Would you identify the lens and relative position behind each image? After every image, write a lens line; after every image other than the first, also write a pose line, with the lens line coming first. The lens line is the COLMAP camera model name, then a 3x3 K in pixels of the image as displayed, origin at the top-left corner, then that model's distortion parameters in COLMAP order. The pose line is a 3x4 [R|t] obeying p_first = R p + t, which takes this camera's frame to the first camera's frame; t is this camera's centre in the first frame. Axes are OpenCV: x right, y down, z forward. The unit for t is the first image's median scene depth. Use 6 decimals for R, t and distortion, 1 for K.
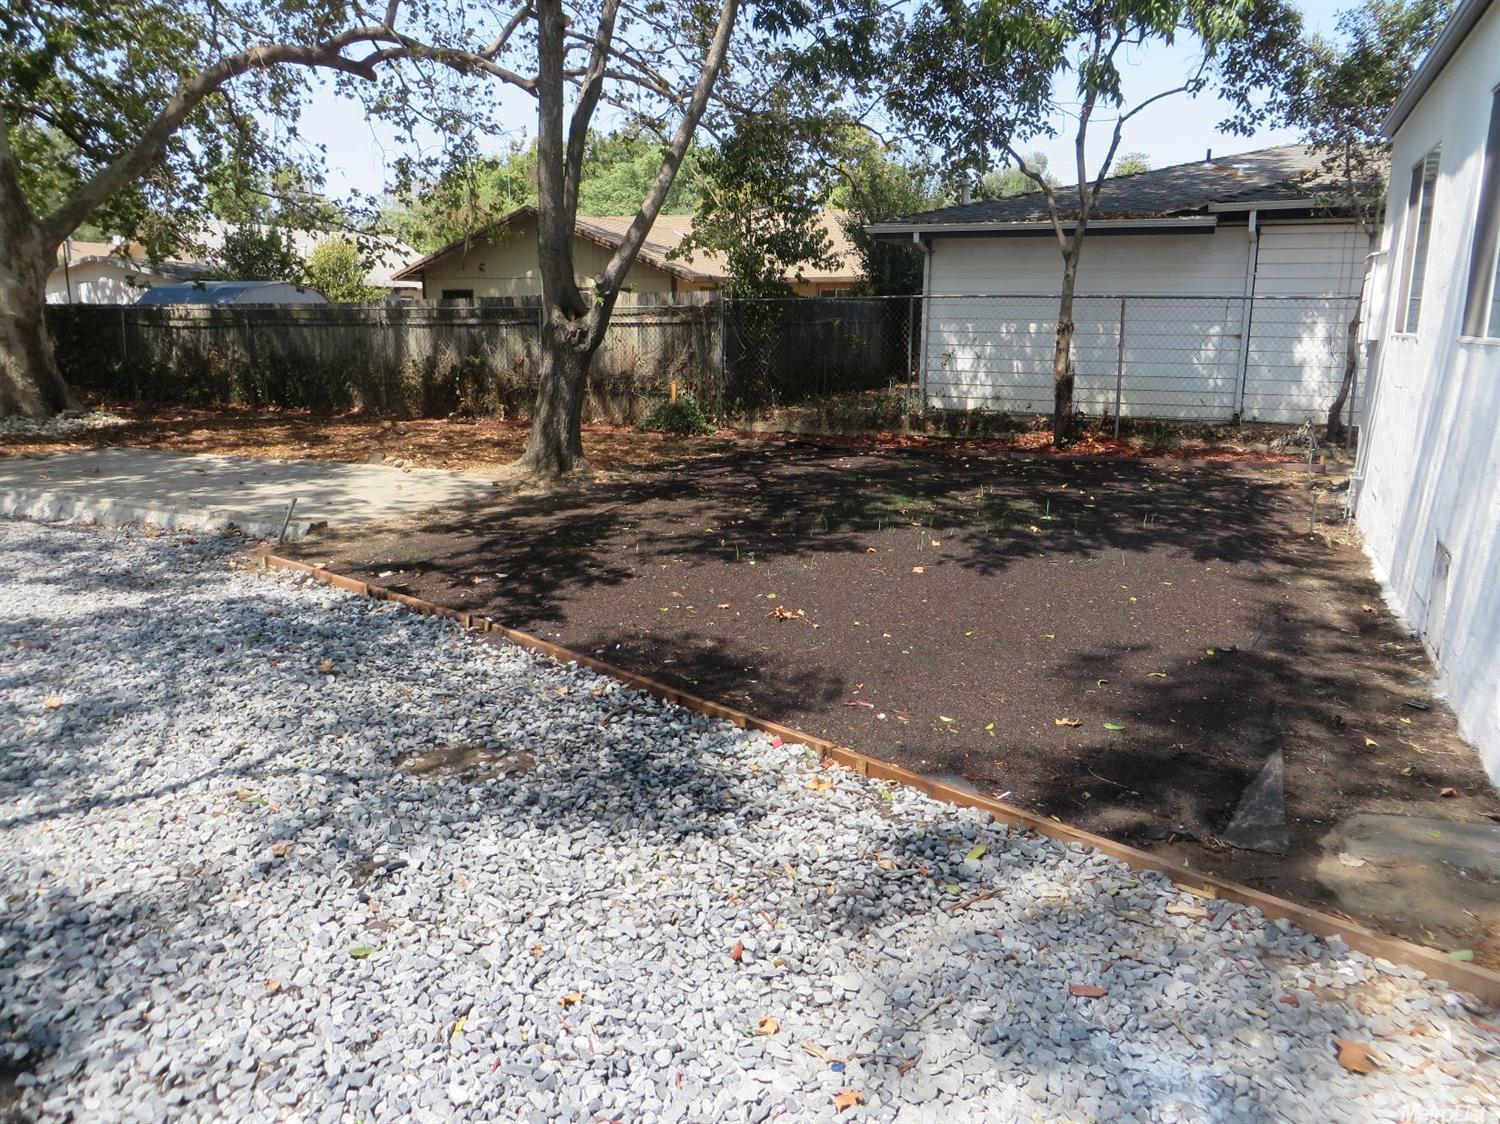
lens RADIAL K [[1135.0, 0, 749.3], [0, 1135.0, 557.5], [0, 0, 1]] dist [-0.009470, 0.004798]
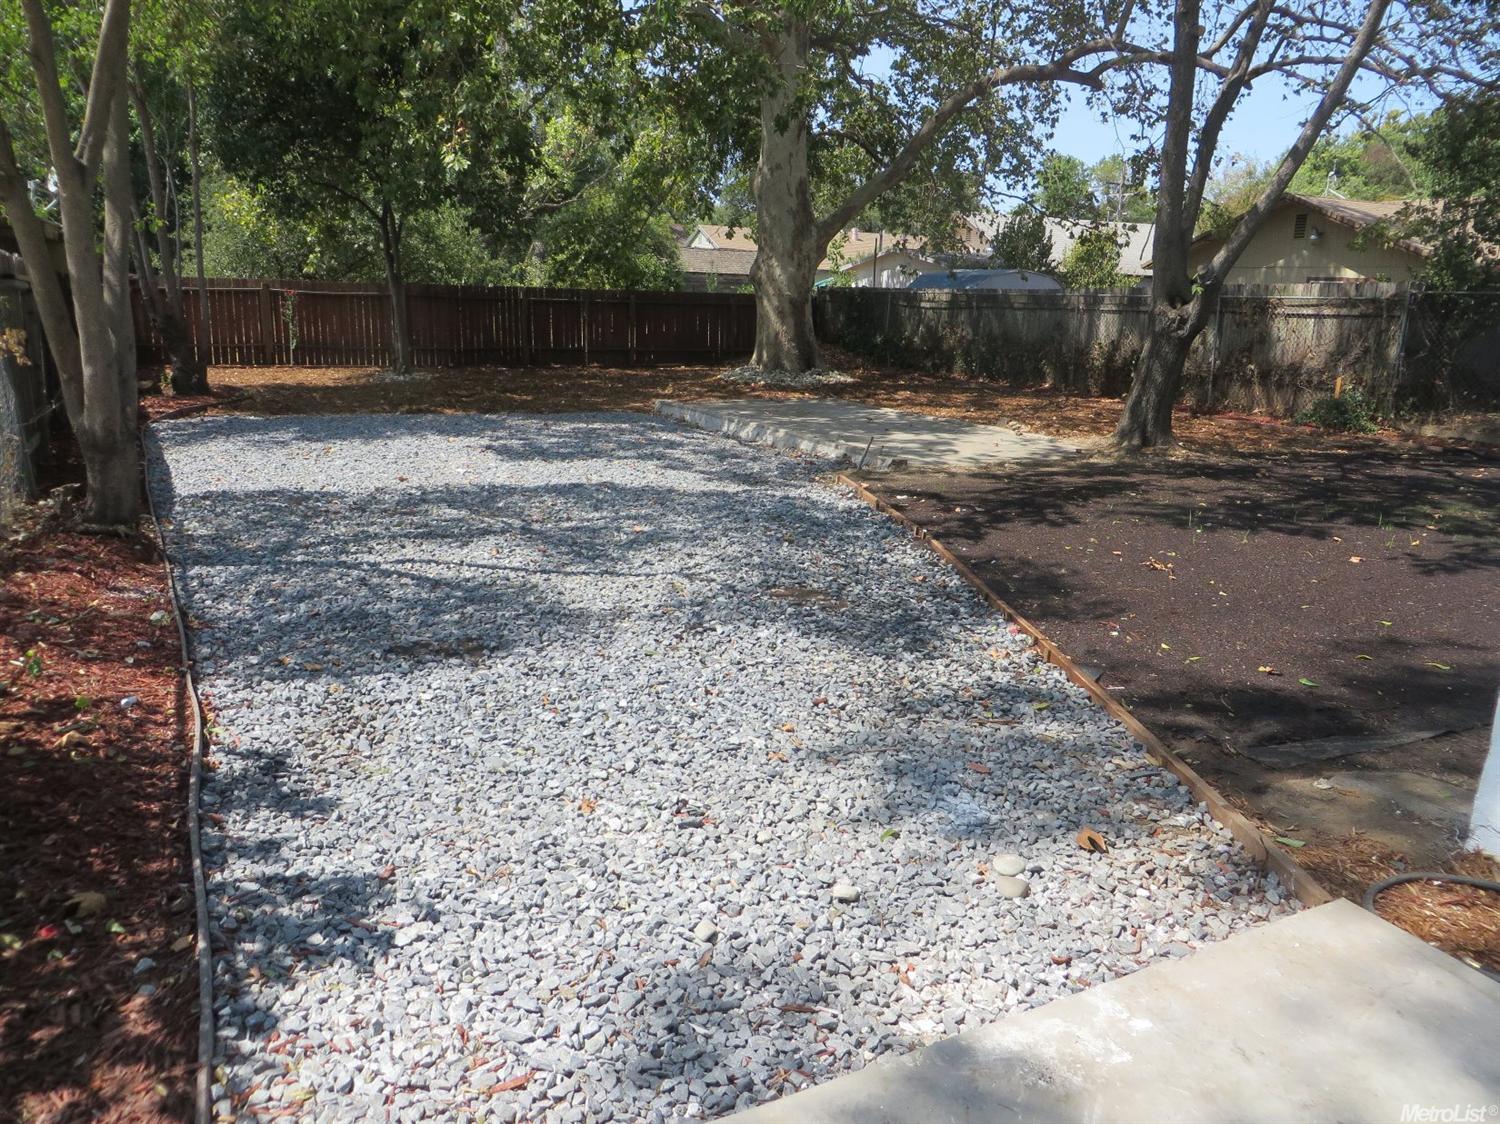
lens RADIAL K [[1135.0, 0, 749.3], [0, 1135.0, 557.5], [0, 0, 1]] dist [-0.009470, 0.004798]
pose [[0.771213, 0.157764, -0.616718, 0.233422], [-0.151343, 0.986466, 0.063093, 0.017825], [0.618325, 0.044678, 0.784652, -0.084105]]
